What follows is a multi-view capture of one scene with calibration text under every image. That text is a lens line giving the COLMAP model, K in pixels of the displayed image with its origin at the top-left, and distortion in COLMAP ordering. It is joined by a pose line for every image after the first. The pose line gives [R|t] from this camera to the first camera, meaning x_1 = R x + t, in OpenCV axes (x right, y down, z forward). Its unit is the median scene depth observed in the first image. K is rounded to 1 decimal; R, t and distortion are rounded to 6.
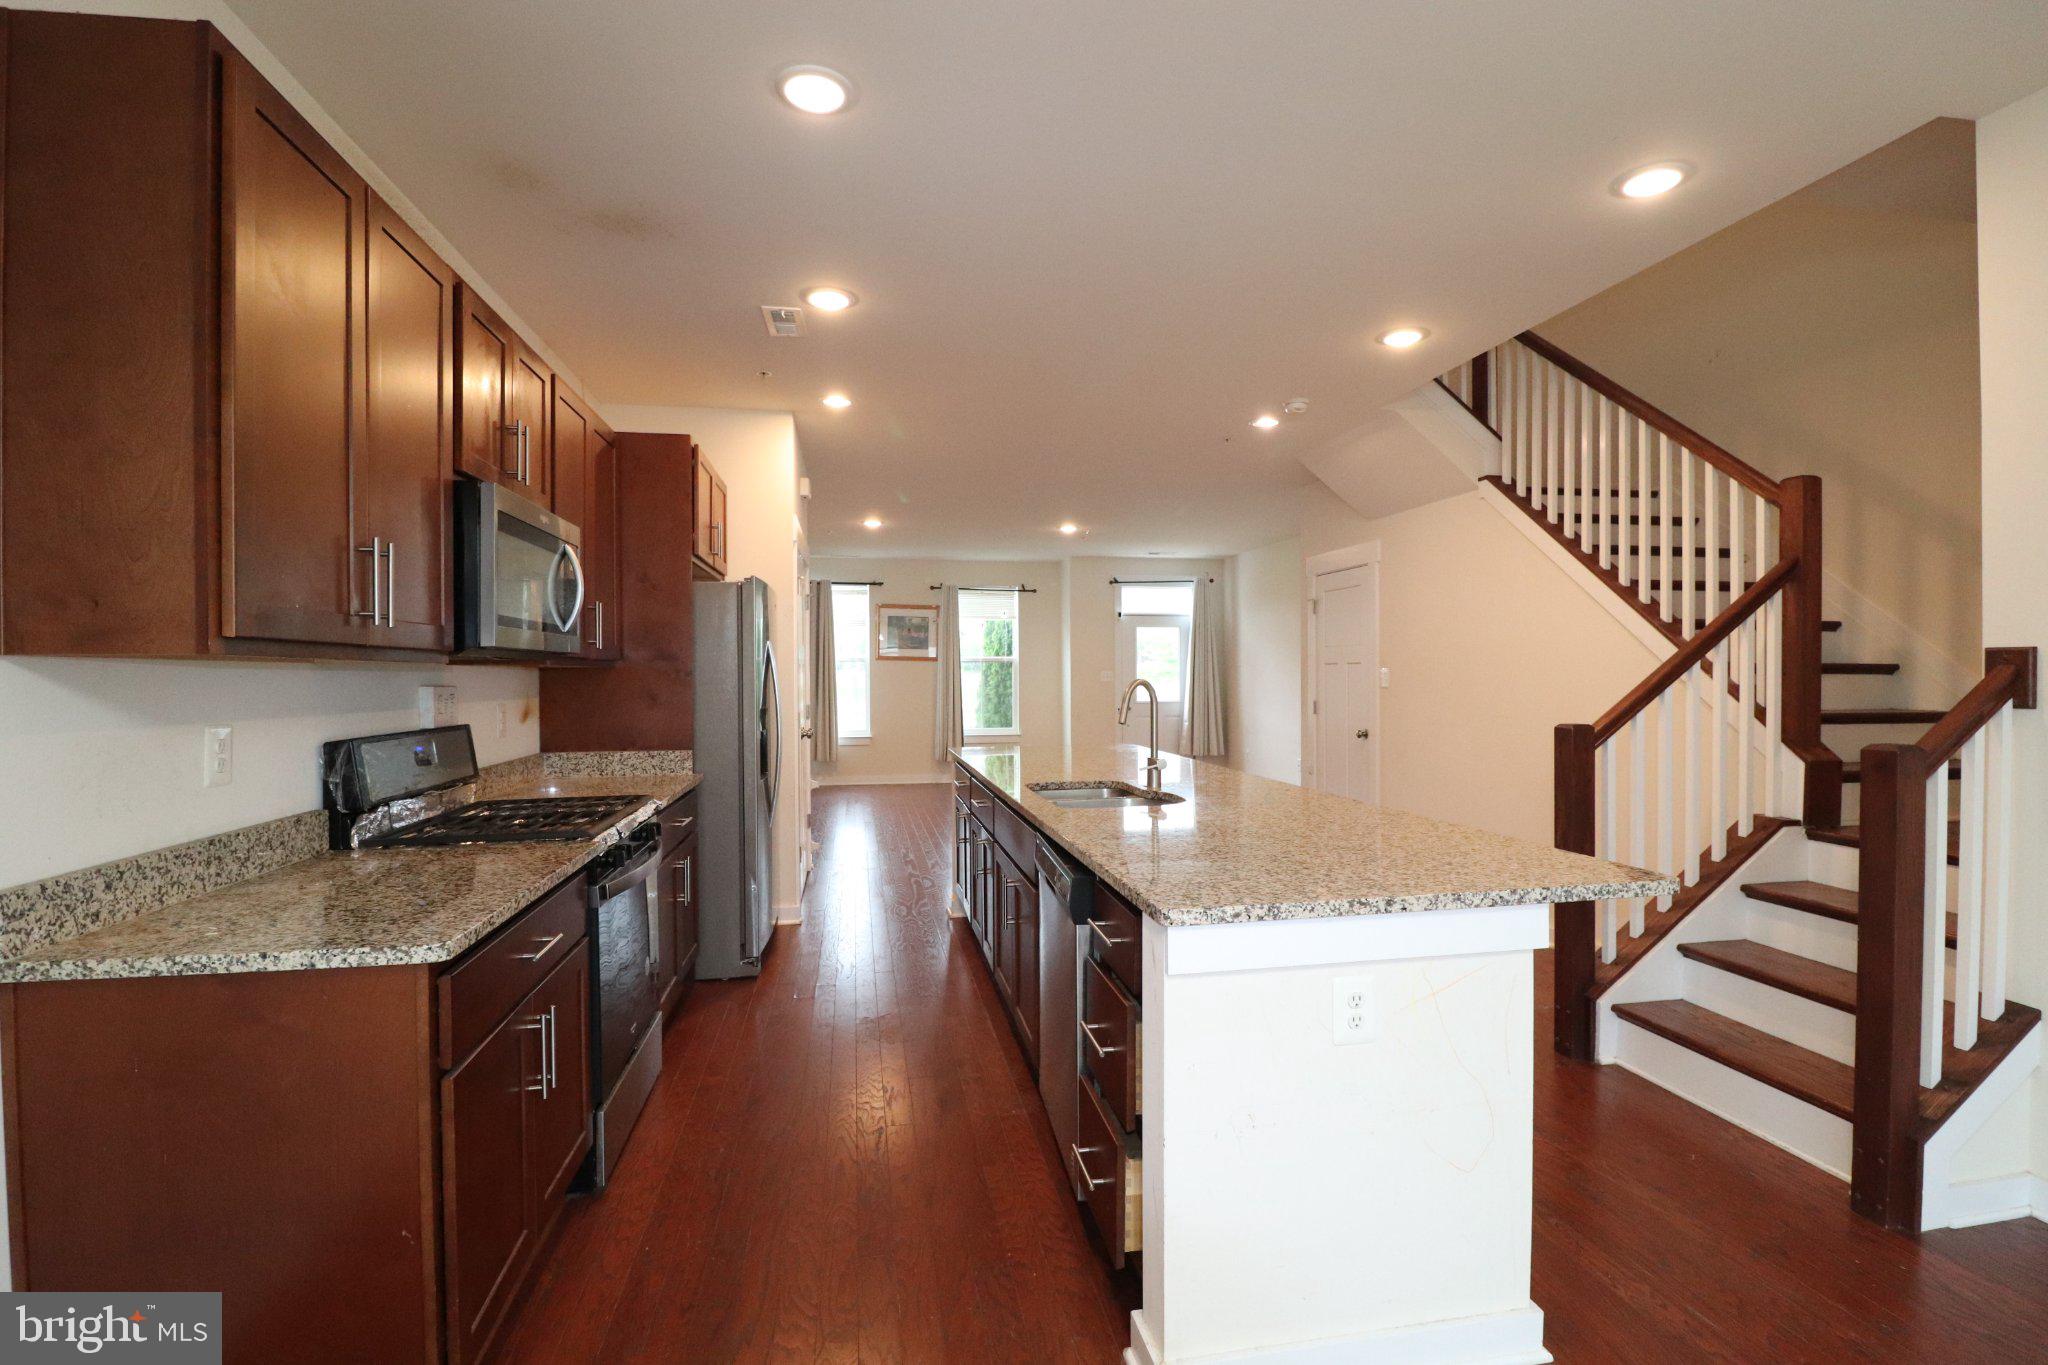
lens RADIAL K [[957.2, 0, 1023.0], [0, 957.2, 678.4], [0, 0, 1]] dist [-0.021139, -0.000843]
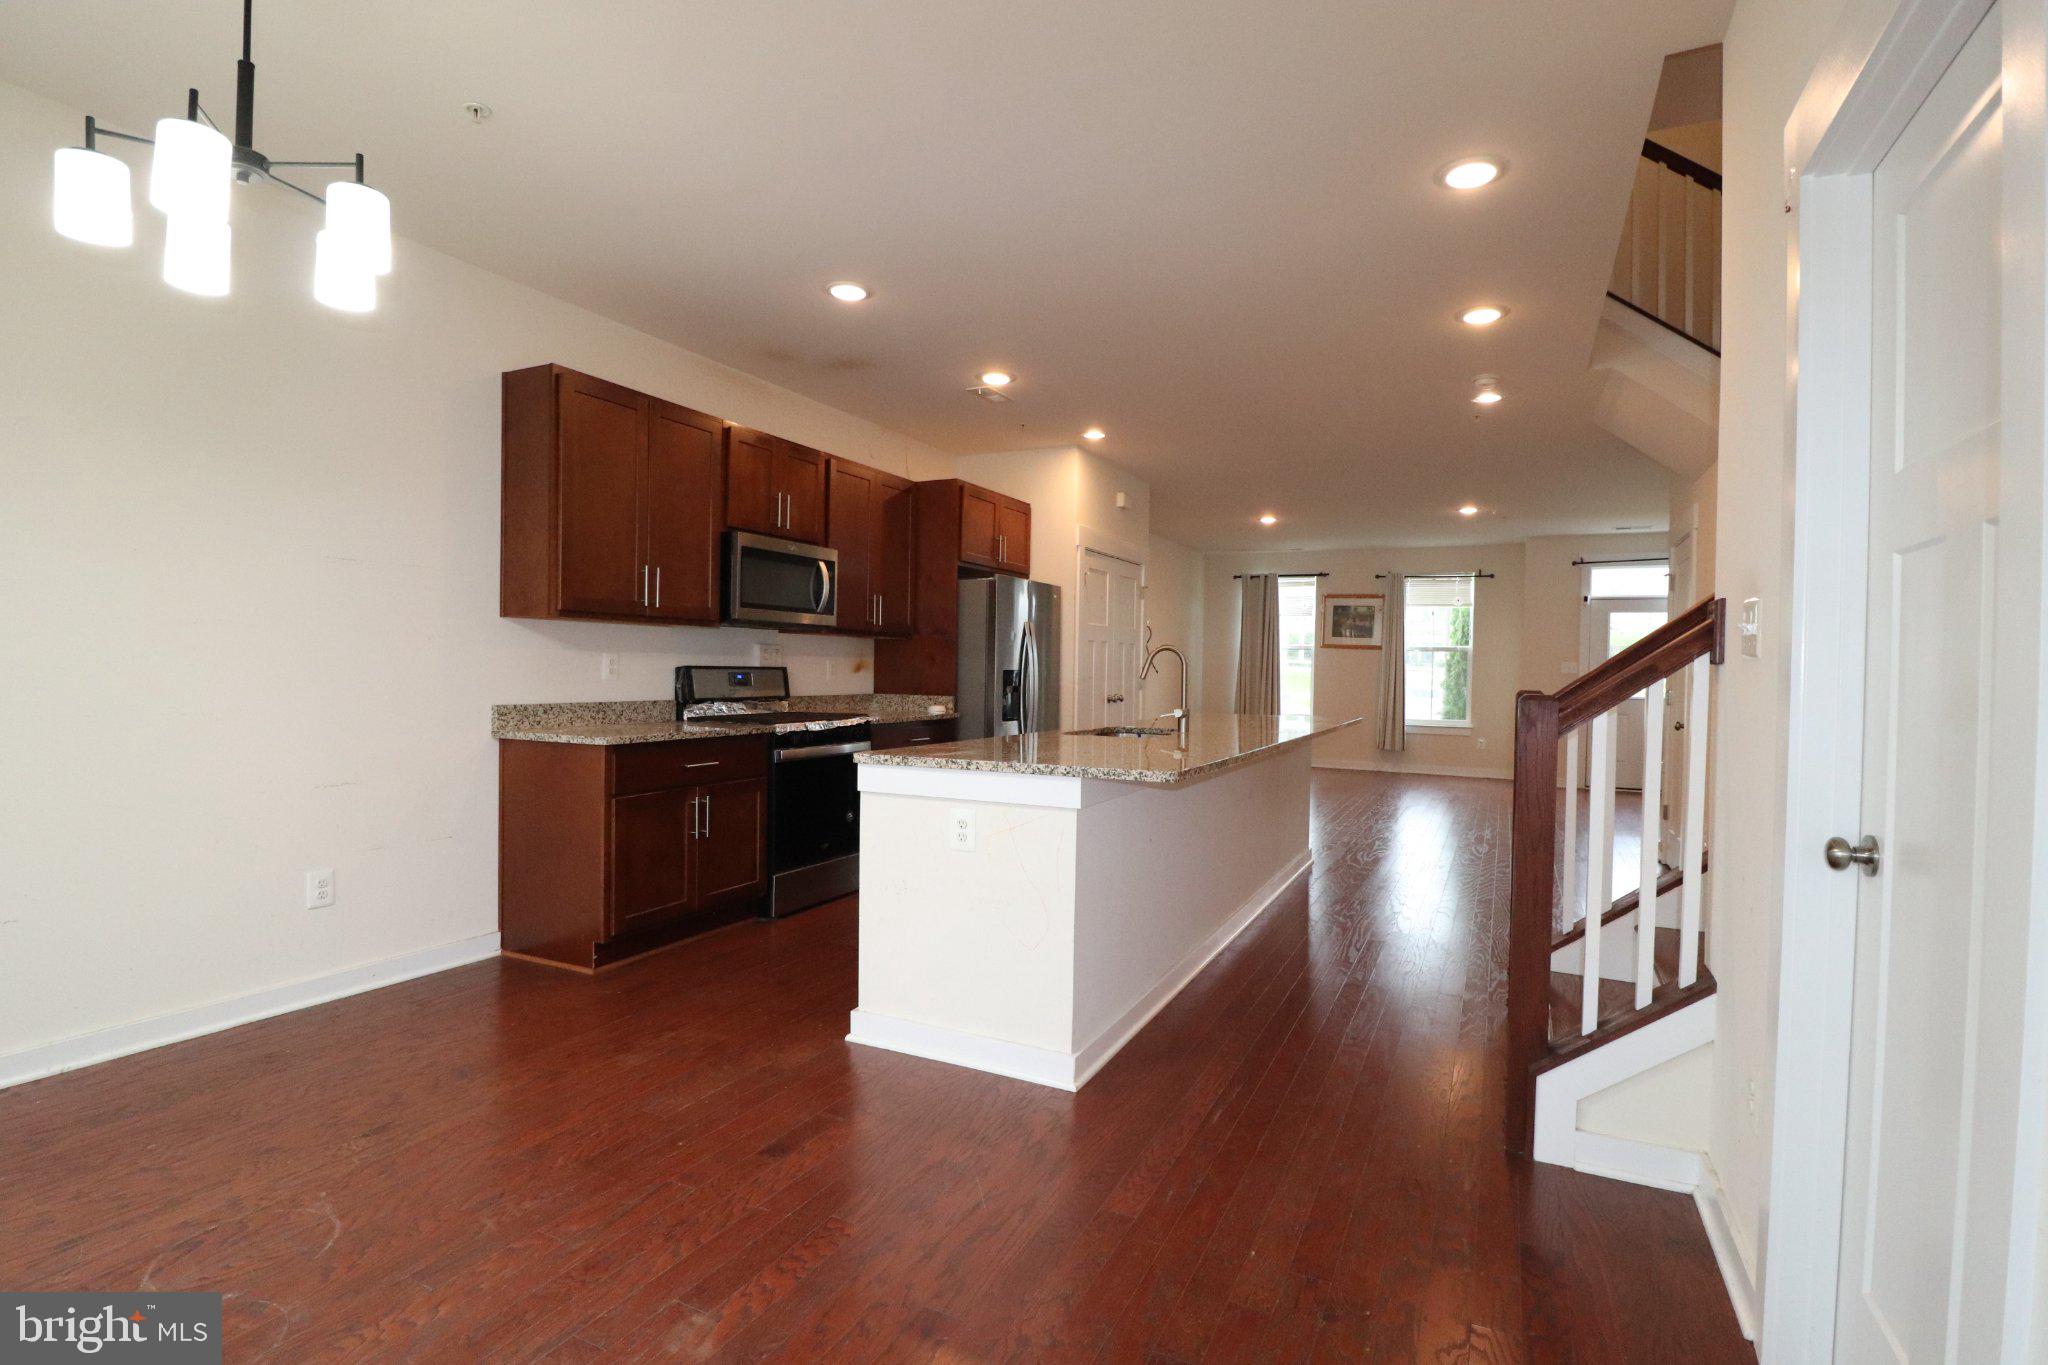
lens RADIAL K [[957.2, 0, 1016.8], [0, 957.2, 686.4], [0, 0, 1]] dist [-0.021139, -0.000843]
pose [[0.798115, 0.028840, -0.601815, 1.055829], [-0.022145, 0.999583, 0.018533, 0.054830], [0.602099, -0.001465, 0.798420, -0.180271]]
